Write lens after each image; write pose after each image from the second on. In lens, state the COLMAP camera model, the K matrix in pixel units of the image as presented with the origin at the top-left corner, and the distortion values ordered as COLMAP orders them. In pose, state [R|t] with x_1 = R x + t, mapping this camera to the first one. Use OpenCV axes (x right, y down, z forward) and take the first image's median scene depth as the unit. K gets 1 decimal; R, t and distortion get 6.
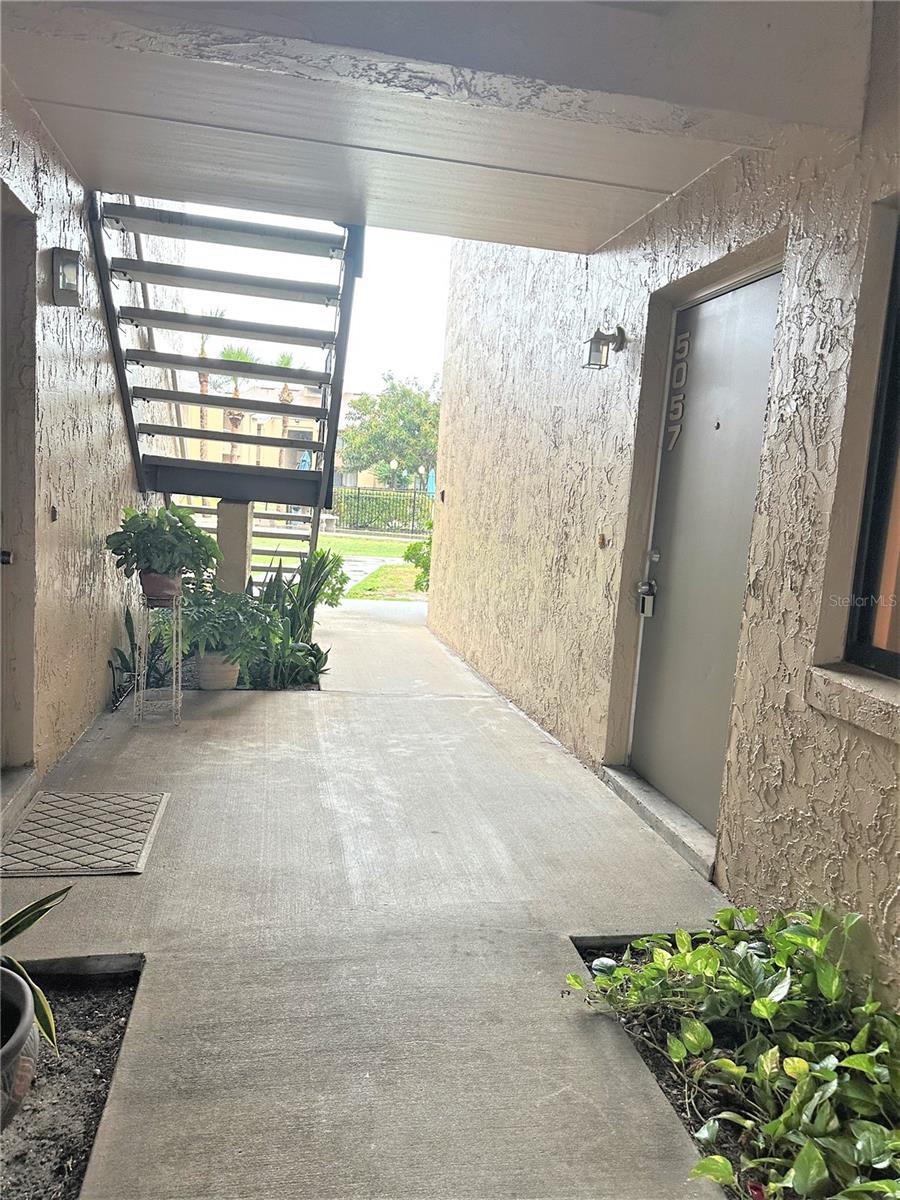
lens RADIAL K [[858.0, 0, 450.0], [0, 858.0, 600.0], [0, 0, 1]] dist [0.006183, -0.010959]
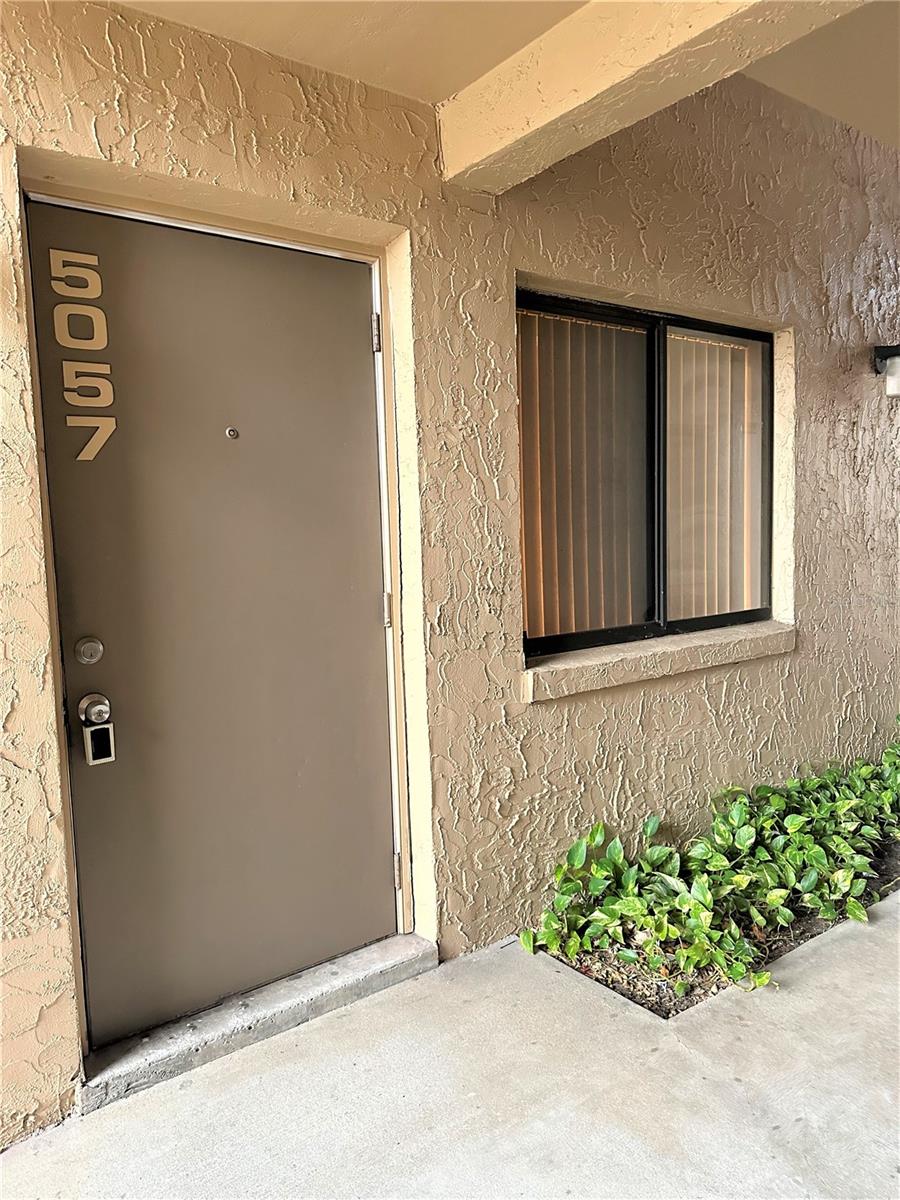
lens RADIAL K [[858.0, 0, 450.0], [0, 858.0, 600.0], [0, 0, 1]] dist [0.006183, -0.010959]
pose [[-0.448855, -0.115007, 0.886173, -0.502828], [0.130730, 0.972563, 0.192434, -0.232416], [-0.883990, 0.202224, -0.421505, 1.462262]]
